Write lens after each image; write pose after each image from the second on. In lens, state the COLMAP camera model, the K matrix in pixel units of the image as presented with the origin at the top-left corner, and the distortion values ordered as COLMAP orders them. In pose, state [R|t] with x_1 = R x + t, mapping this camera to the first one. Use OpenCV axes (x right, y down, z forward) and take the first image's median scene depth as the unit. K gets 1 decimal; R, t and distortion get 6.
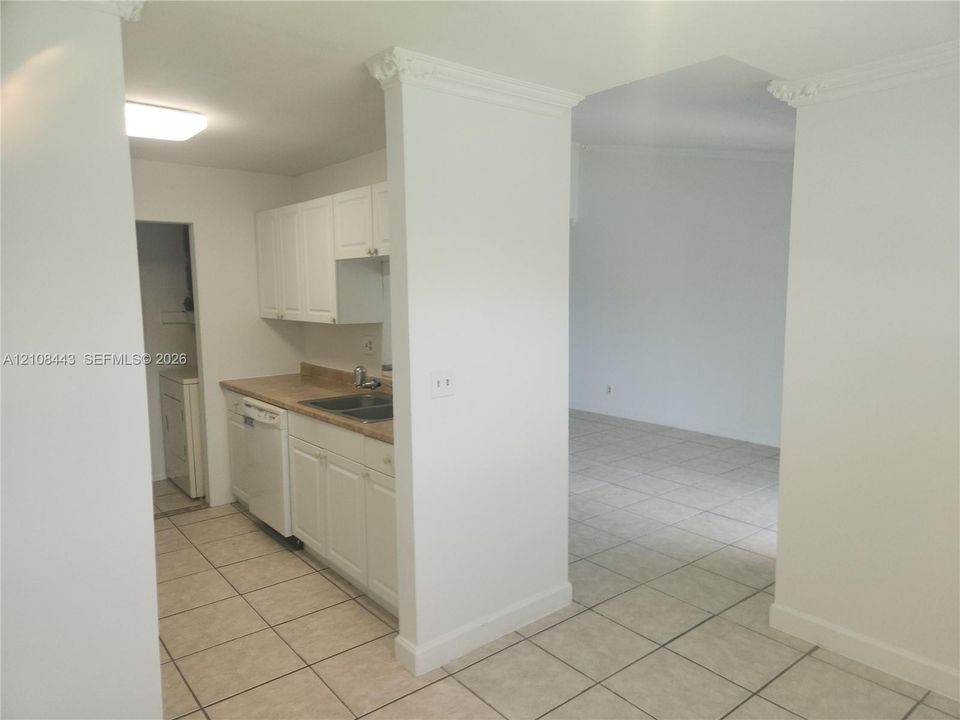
lens RADIAL K [[652.3, 0, 484.0], [0, 652.3, 356.9], [0, 0, 1]] dist [0.054474, -0.031198]
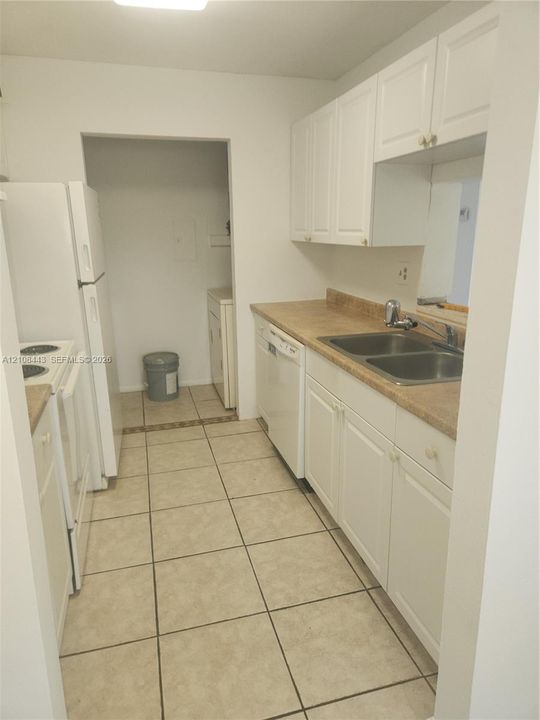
lens RADIAL K [[489.2, 0, 266.1], [0, 489.2, 360.8], [0, 0, 1]] dist [0.054474, -0.031198]
pose [[0.915691, 0.104533, -0.388049, -0.085805], [-0.038755, 0.984048, 0.173633, -0.010826], [0.400010, -0.143955, 0.905135, 0.358552]]
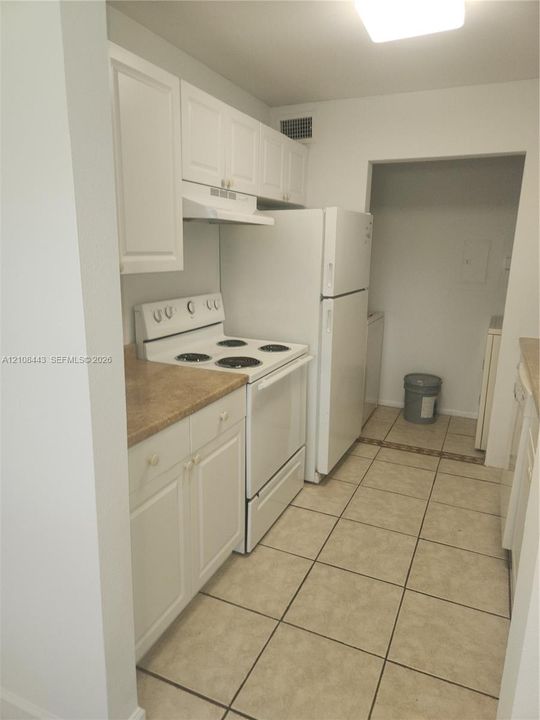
lens RADIAL K [[489.2, 0, 268.5], [0, 489.2, 357.1], [0, 0, 1]] dist [0.054474, -0.031198]
pose [[0.455624, 0.224653, -0.861358, 0.033957], [-0.121810, 0.974263, 0.189668, -0.029144], [0.881799, 0.018505, 0.471263, 0.445122]]
